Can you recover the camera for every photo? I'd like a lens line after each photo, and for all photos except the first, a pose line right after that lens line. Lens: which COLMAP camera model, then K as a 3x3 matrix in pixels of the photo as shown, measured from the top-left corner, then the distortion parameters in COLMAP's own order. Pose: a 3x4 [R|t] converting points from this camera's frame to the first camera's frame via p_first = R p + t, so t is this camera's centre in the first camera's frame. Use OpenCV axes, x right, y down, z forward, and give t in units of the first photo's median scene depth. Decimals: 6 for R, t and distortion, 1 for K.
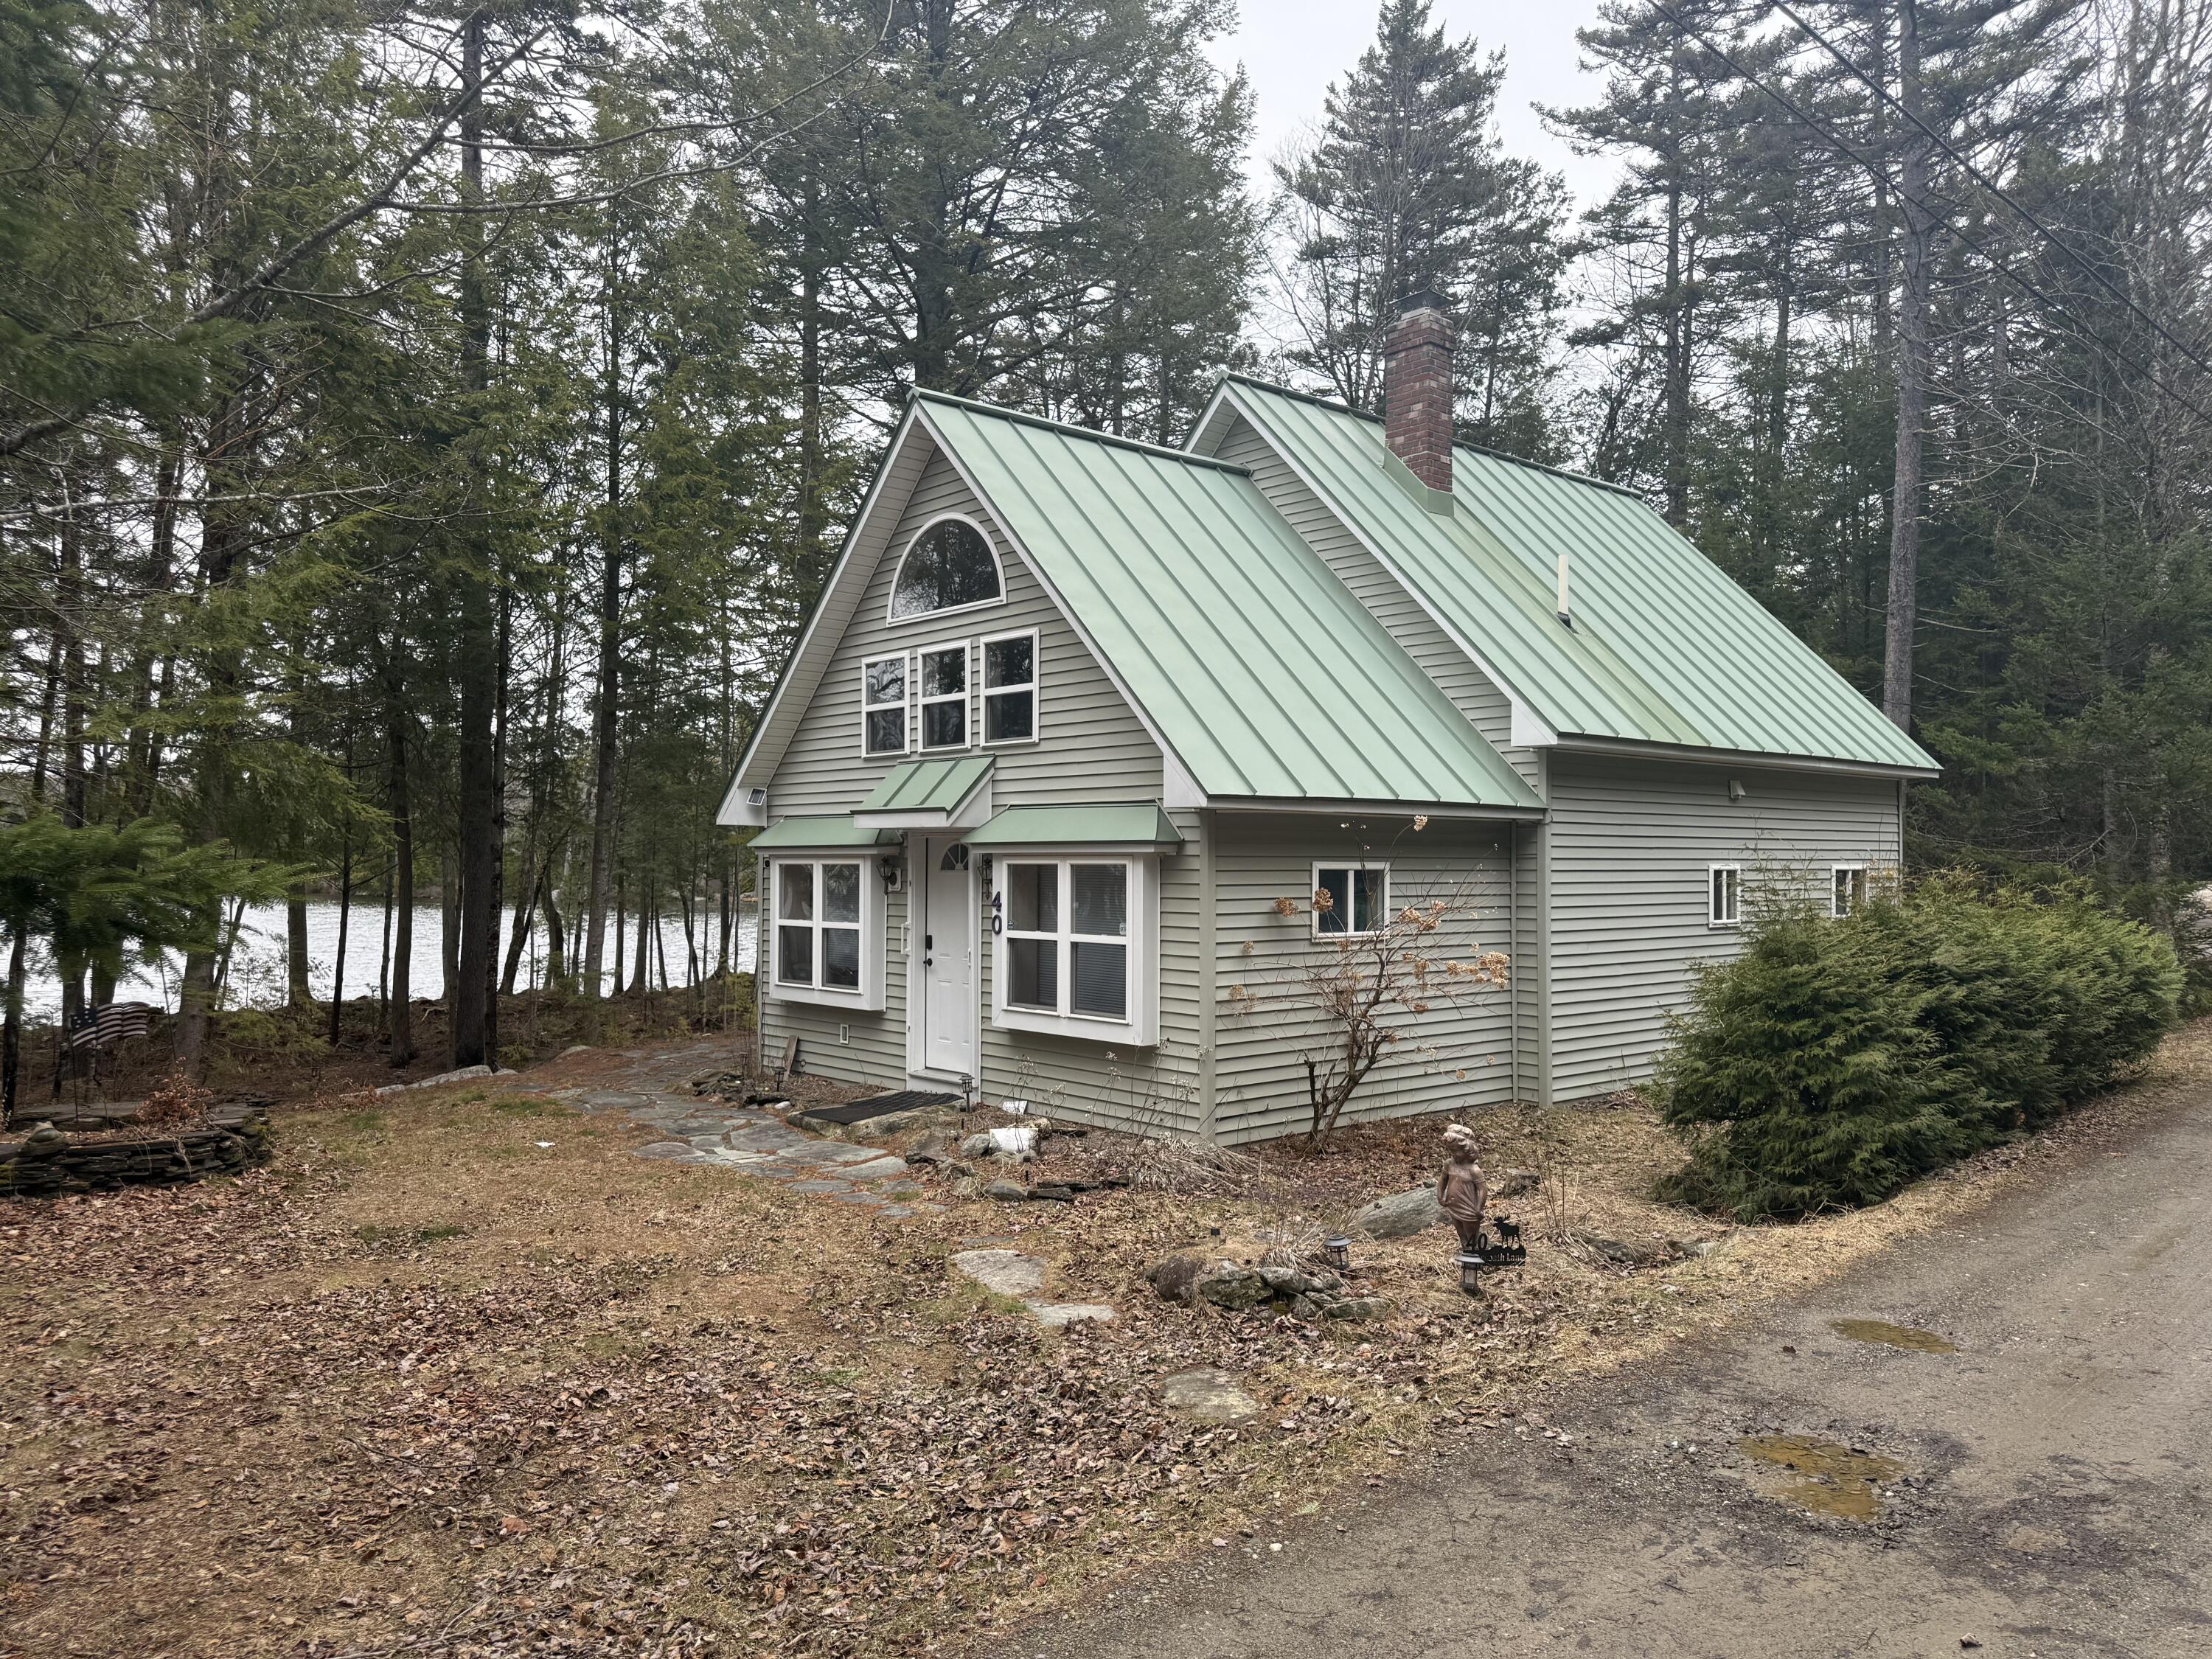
lens RADIAL K [[1551.1, 0, 1106.0], [0, 1551.1, 829.5], [0, 0, 1]] dist [0.150119, -0.216203]
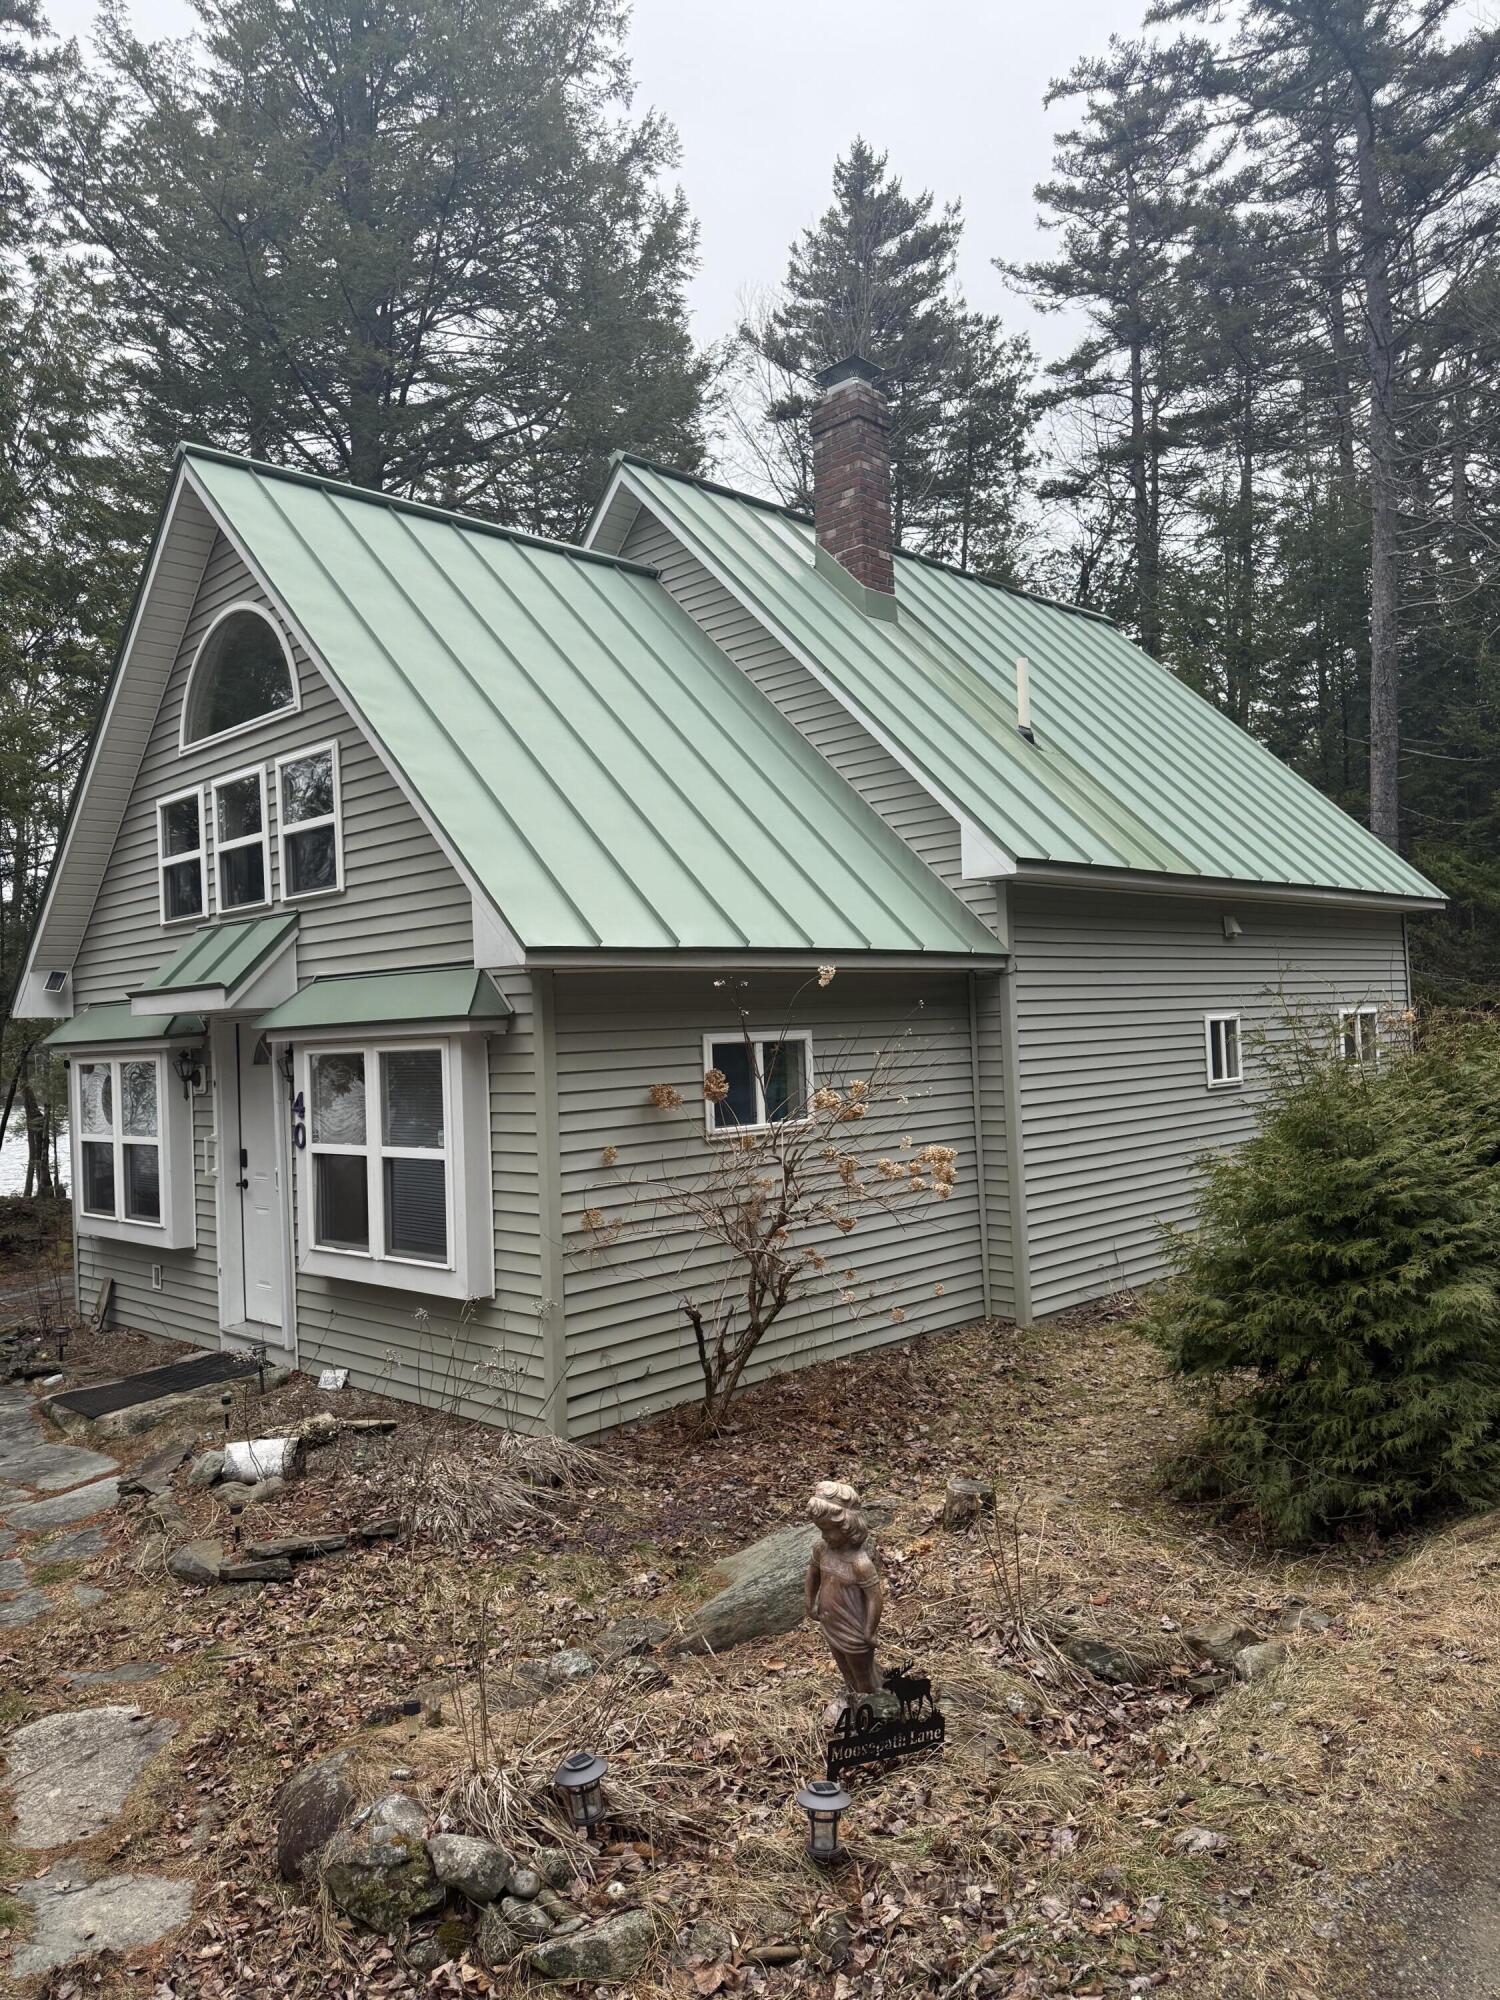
lens RADIAL K [[1402.5, 0, 750.0], [0, 1402.5, 1000.0], [0, 0, 1]] dist [0.150119, -0.216203]
pose [[0.997096, -0.041945, 0.063555, 0.097784], [0.042119, 0.999112, -0.001401, 0.005126], [-0.063439, 0.004074, 0.997977, 0.275853]]
